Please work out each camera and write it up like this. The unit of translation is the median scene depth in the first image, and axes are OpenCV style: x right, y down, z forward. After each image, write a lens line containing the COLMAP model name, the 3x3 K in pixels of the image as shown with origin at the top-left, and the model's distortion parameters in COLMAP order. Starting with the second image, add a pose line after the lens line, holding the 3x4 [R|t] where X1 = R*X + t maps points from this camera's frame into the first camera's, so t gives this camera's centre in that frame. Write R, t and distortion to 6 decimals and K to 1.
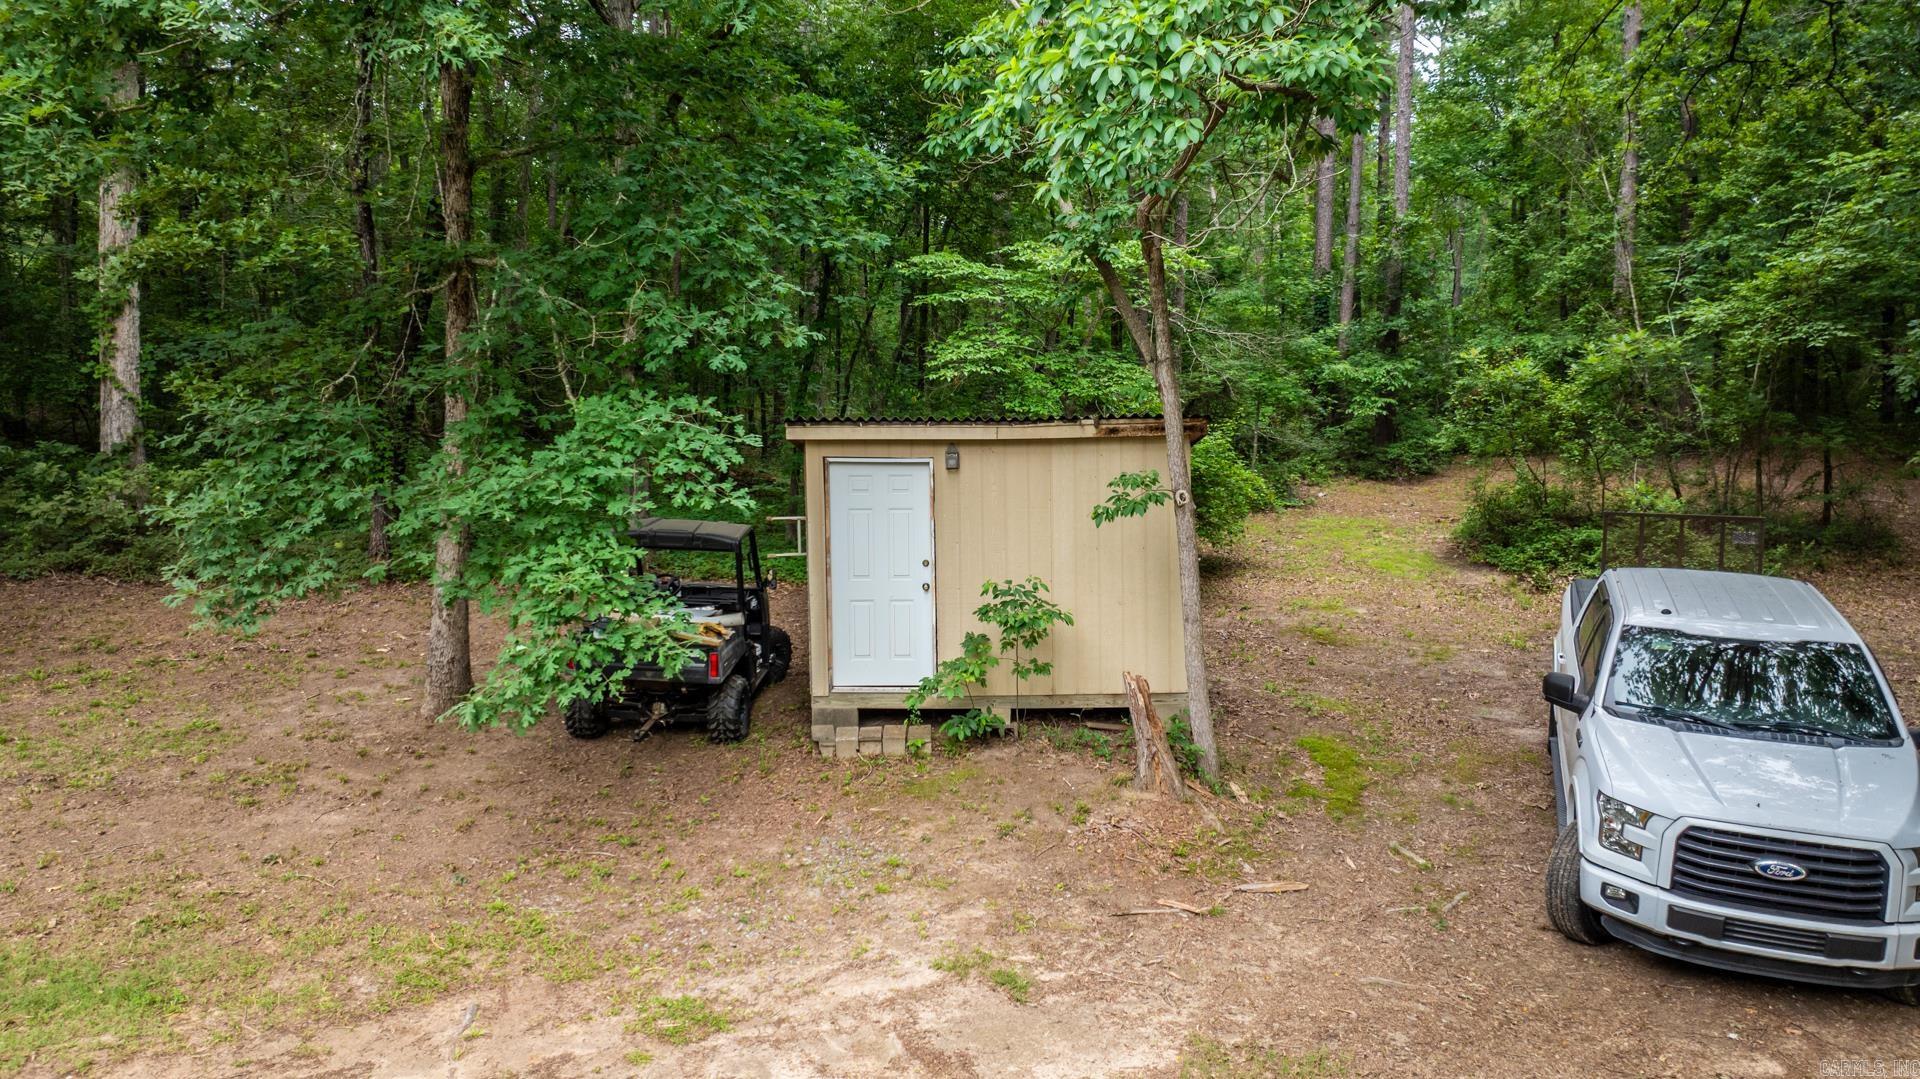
lens RADIAL K [[1364.4, 0, 956.7], [0, 1364.4, 533.6], [0, 0, 1]] dist [-0.008249, 0.002519]
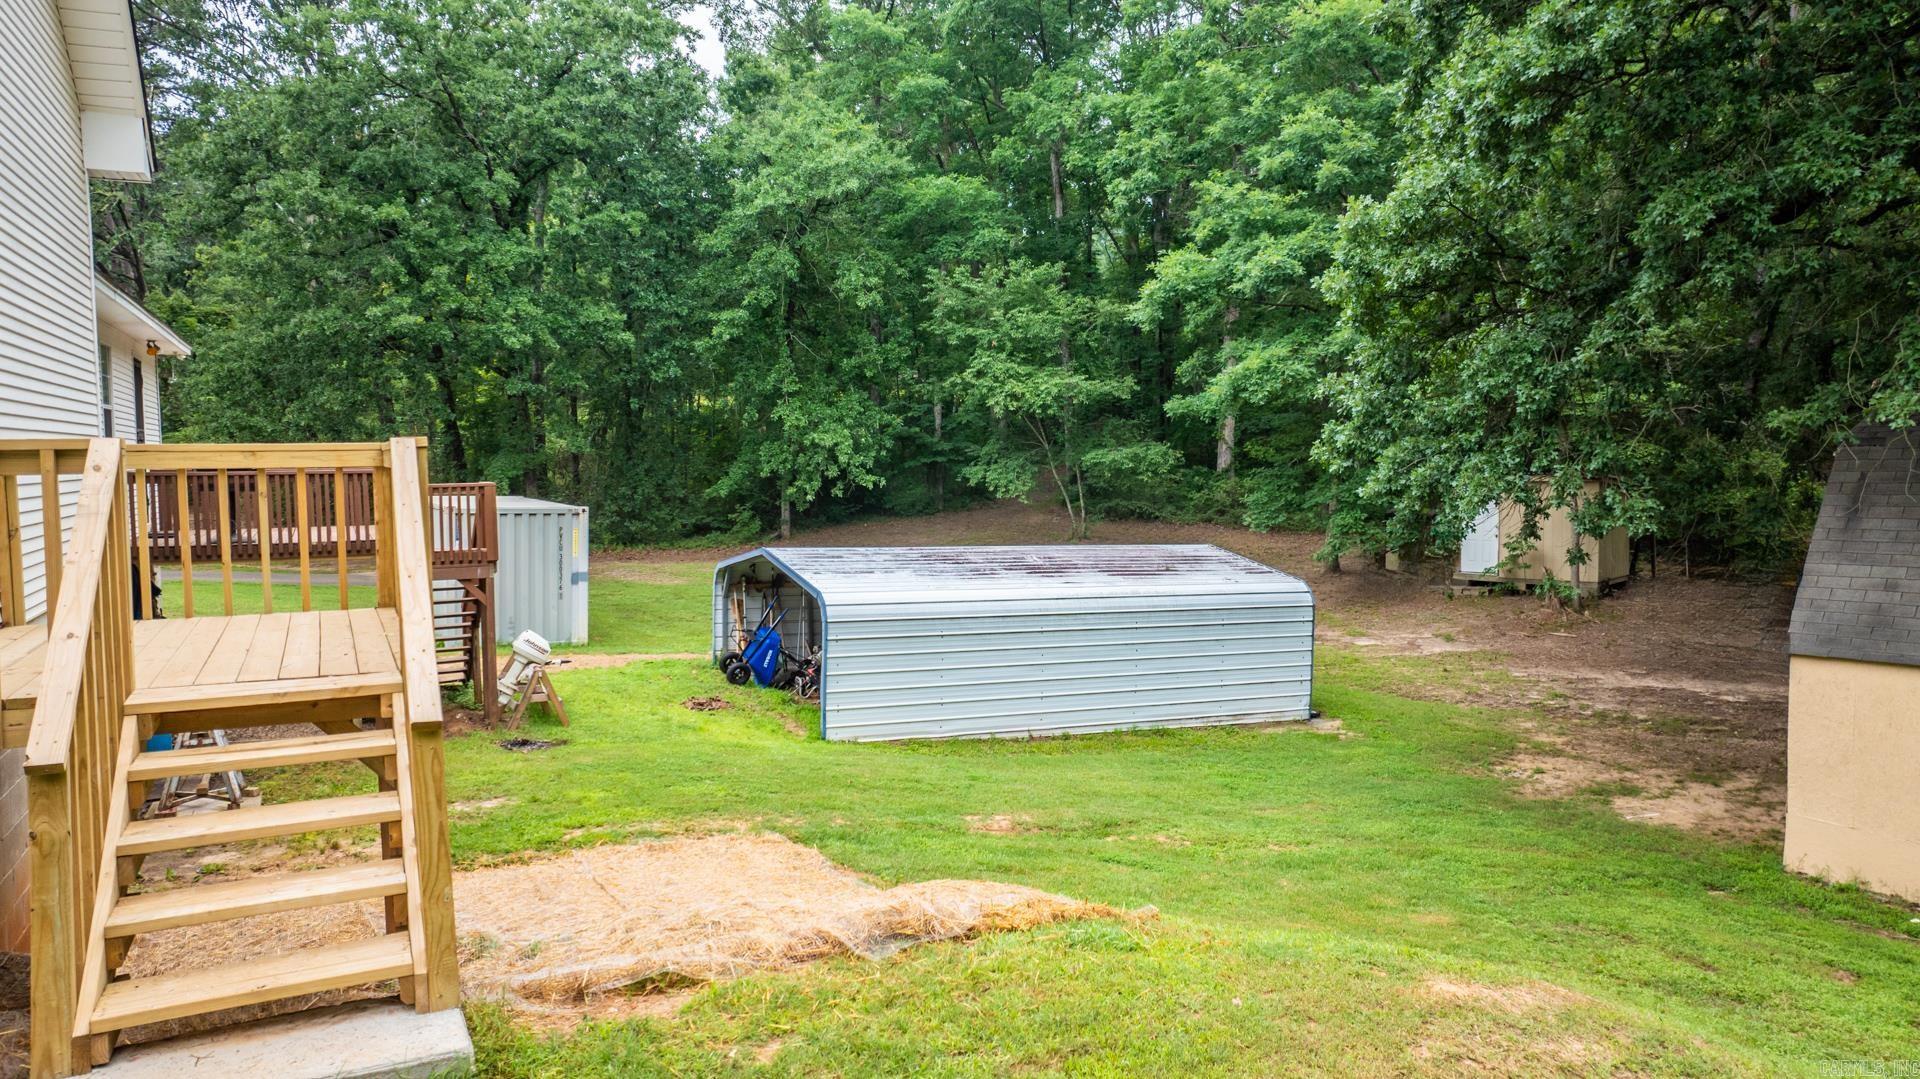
lens RADIAL K [[1364.4, 0, 956.7], [0, 1364.4, 533.6], [0, 0, 1]] dist [-0.008249, 0.002519]
pose [[0.746774, 0.046858, -0.663425, 0.793719], [-0.043531, 0.998820, 0.021547, 0.018687], [0.663651, 0.012789, 0.747933, -1.400598]]
